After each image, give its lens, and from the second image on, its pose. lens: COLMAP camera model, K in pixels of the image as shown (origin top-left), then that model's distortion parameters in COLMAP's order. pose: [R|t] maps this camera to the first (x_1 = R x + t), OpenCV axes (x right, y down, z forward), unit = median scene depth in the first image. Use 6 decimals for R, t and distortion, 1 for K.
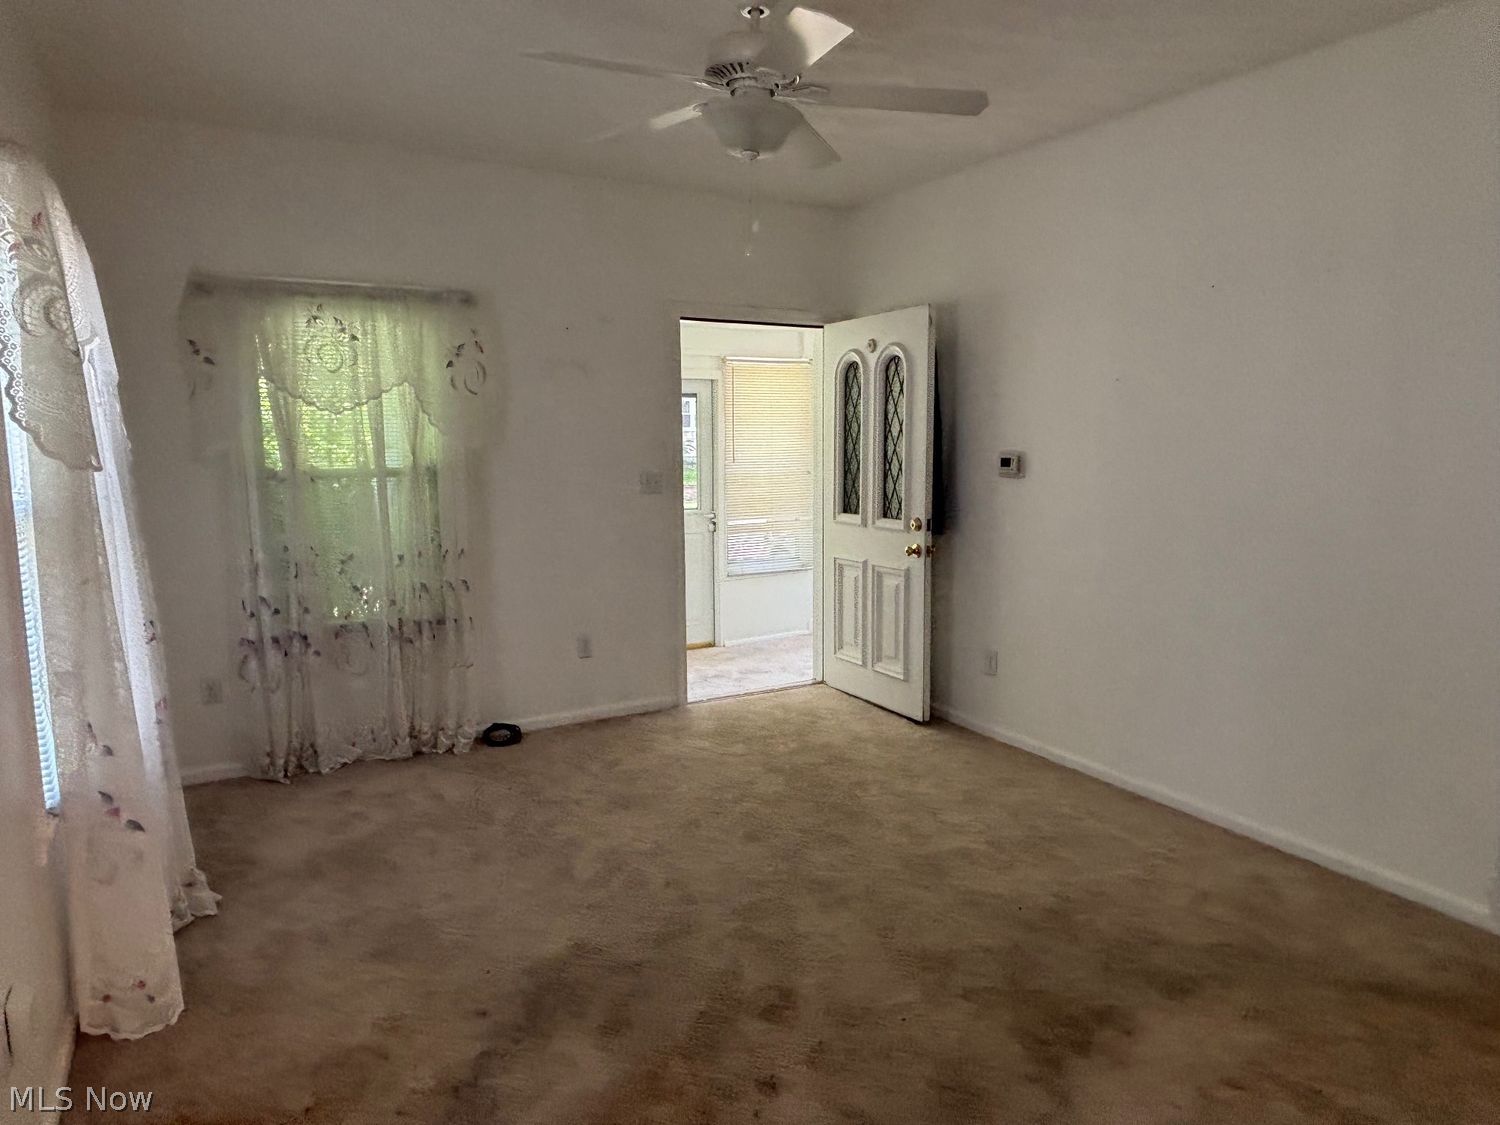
lens RADIAL K [[951.9, 0, 752.5], [0, 951.9, 562.4], [0, 0, 1]] dist [0.005540, -0.002010]
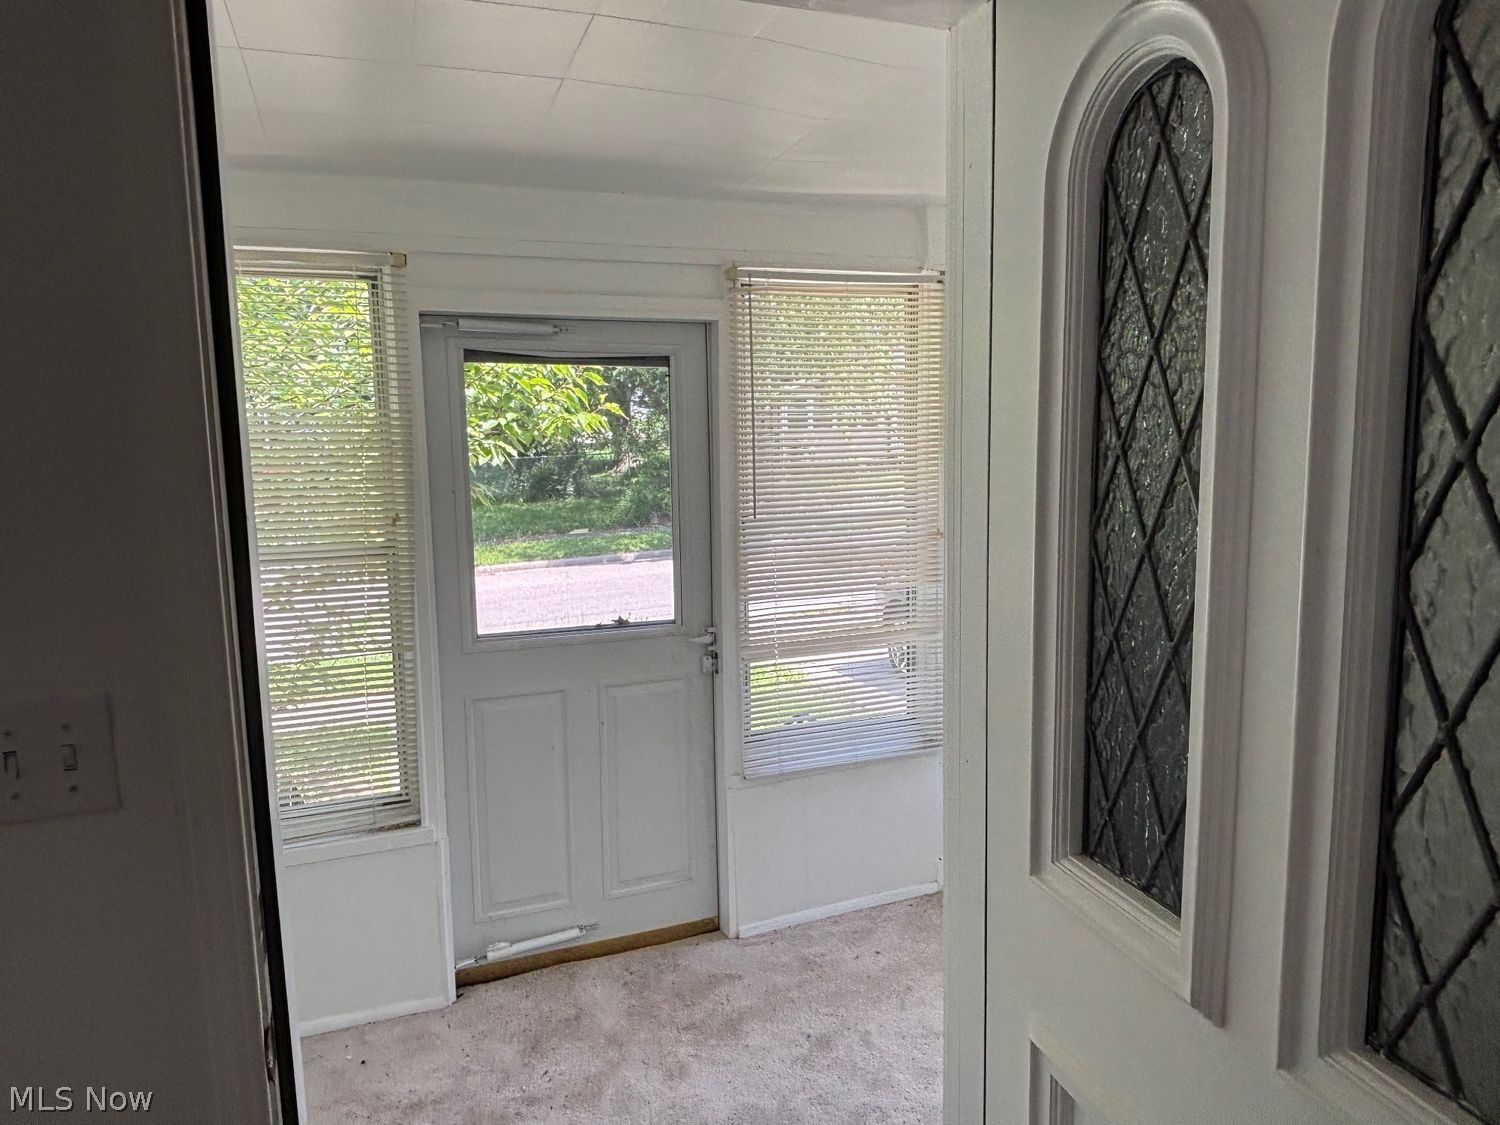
lens RADIAL K [[959.5, 0, 745.2], [0, 959.5, 551.6], [0, 0, 1]] dist [-0.001834, -0.001070]
pose [[0.987943, 0.002753, -0.154791, 0.073265], [-0.004499, 0.999930, -0.010927, -0.149856], [0.154750, 0.011492, 0.987887, 1.024652]]
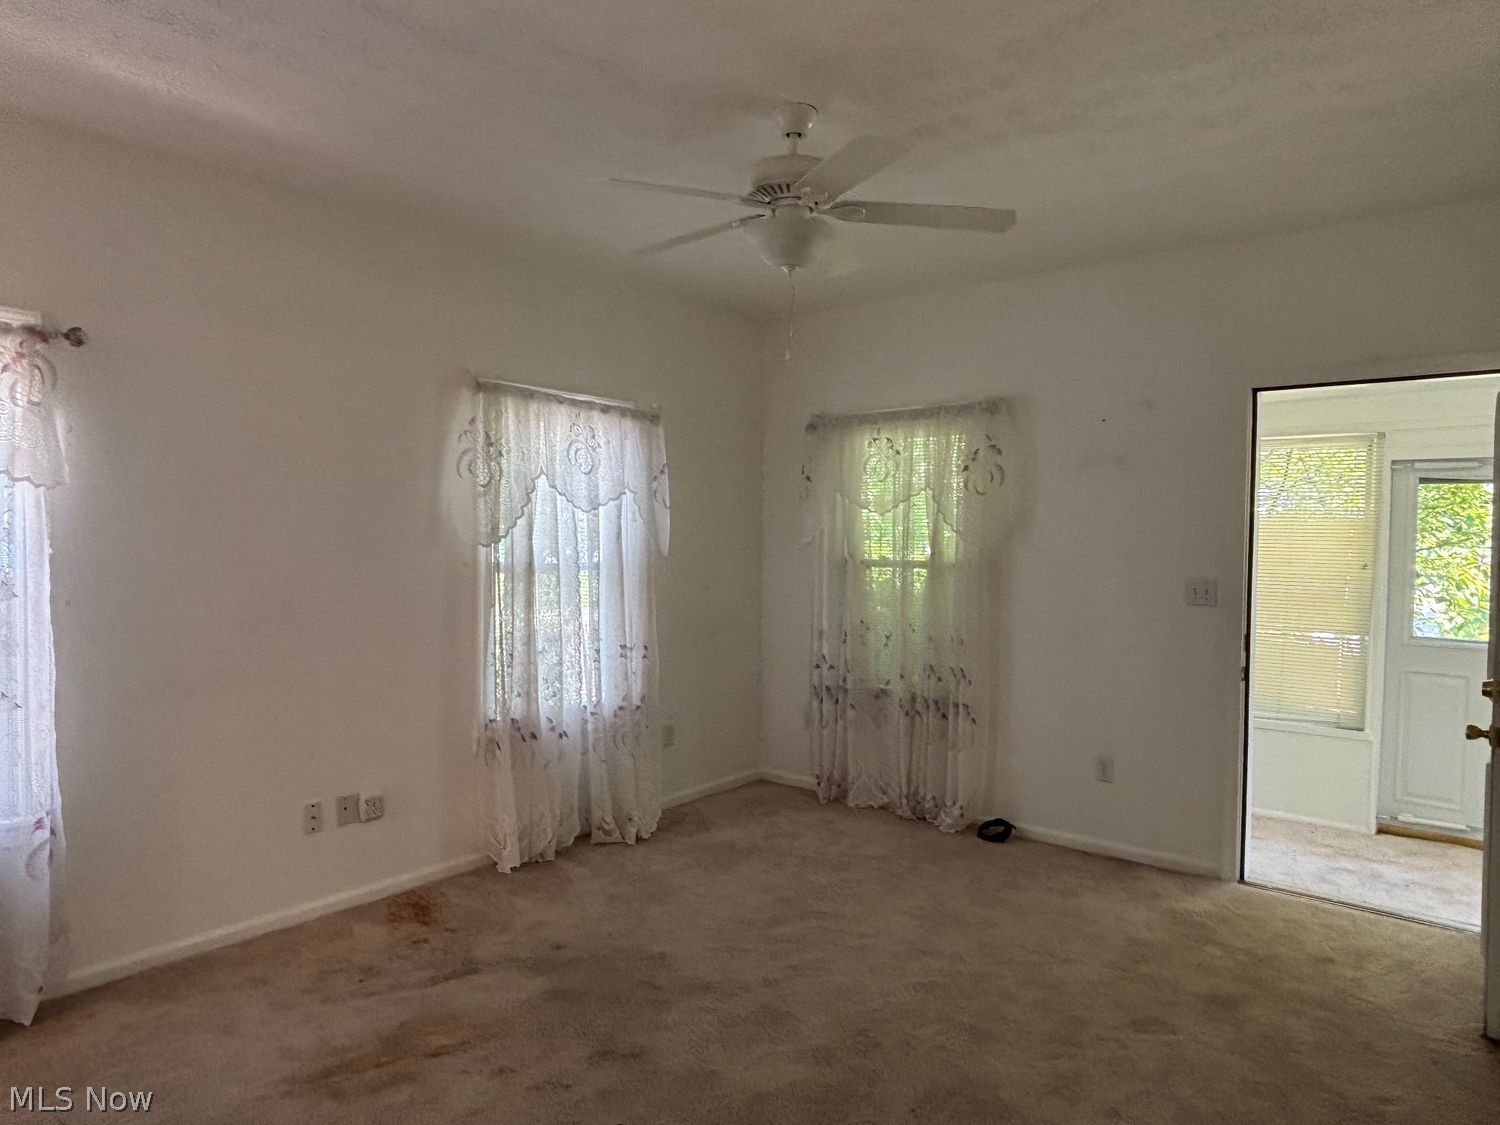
lens RADIAL K [[951.9, 0, 752.5], [0, 951.9, 562.4], [0, 0, 1]] dist [0.005540, -0.002010]
pose [[0.342614, 0.033787, -0.938868, 0.656326], [-0.133227, 0.991001, -0.012954, -0.057416], [0.929982, 0.129521, 0.344032, 0.431934]]
